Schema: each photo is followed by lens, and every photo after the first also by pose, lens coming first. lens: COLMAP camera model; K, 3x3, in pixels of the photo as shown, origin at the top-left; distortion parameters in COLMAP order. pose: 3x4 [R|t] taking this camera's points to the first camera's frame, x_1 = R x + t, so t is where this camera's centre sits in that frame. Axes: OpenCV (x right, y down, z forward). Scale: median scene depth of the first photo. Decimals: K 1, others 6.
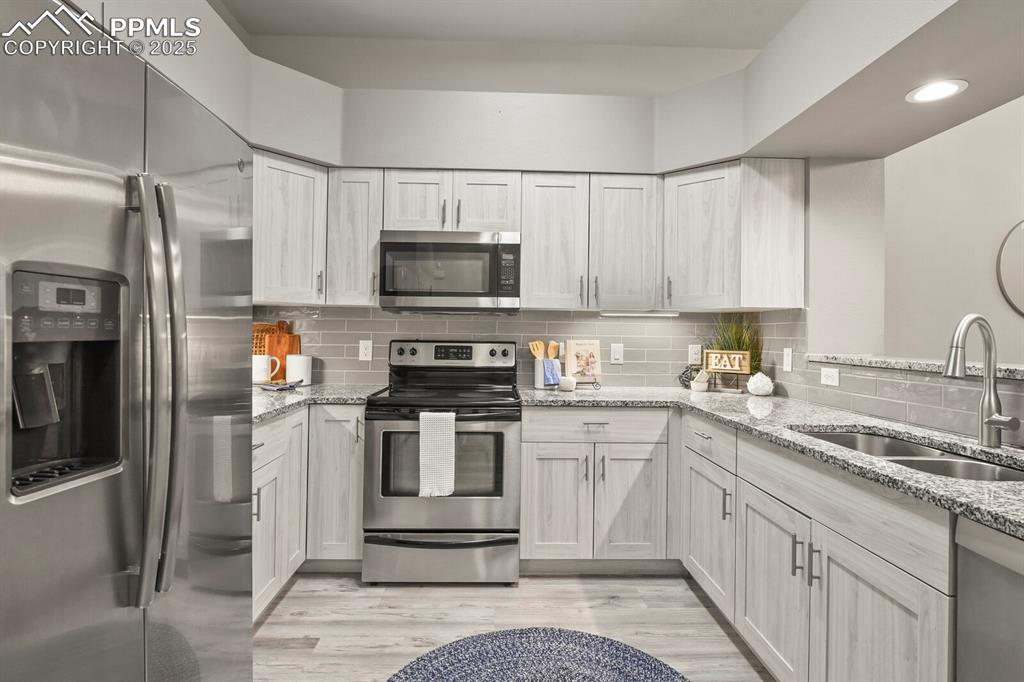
lens RADIAL K [[498.5, 0, 512.1], [0, 498.5, 333.1], [0, 0, 1]] dist [-0.006560, -0.004907]
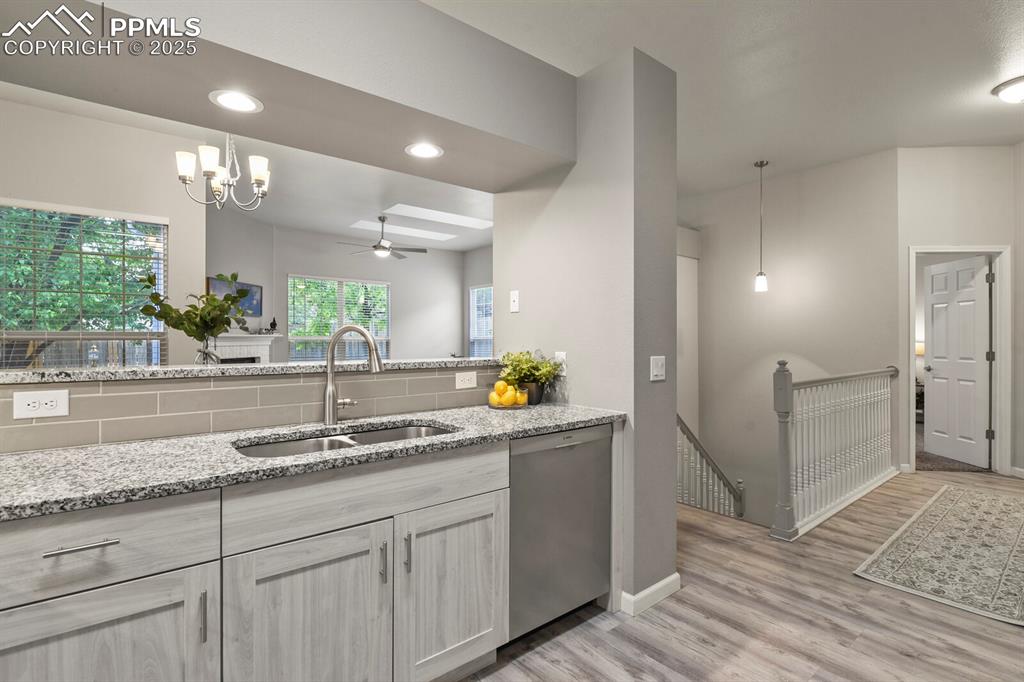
lens RADIAL K [[498.5, 0, 522.5], [0, 498.5, 341.8], [0, 0, 1]] dist [-0.006560, -0.004907]
pose [[-0.620082, -0.017658, 0.784338, -0.211286], [-0.012633, 0.999842, 0.012522, -0.008410], [-0.784435, -0.002144, -0.620207, 0.765710]]
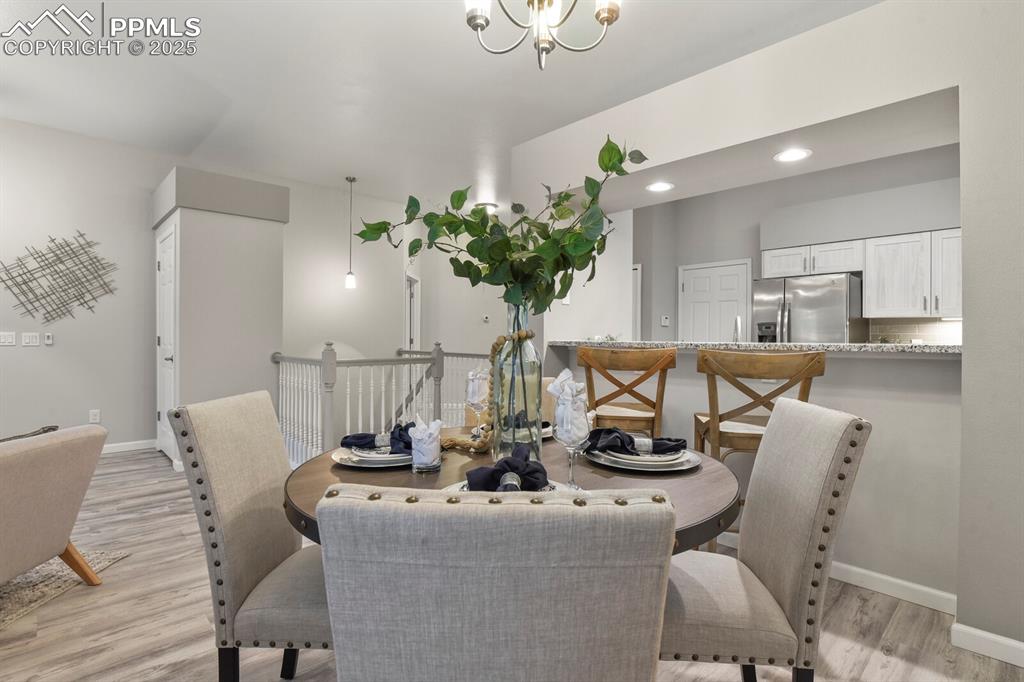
lens RADIAL K [[498.5, 0, 514.3], [0, 498.5, 342.7], [0, 0, 1]] dist [-0.006560, -0.004907]
pose [[-0.748913, -0.011545, -0.662567, 1.603850], [-0.013561, 0.999906, -0.002095, 0.049447], [0.662529, 0.007416, -0.749000, 1.026006]]
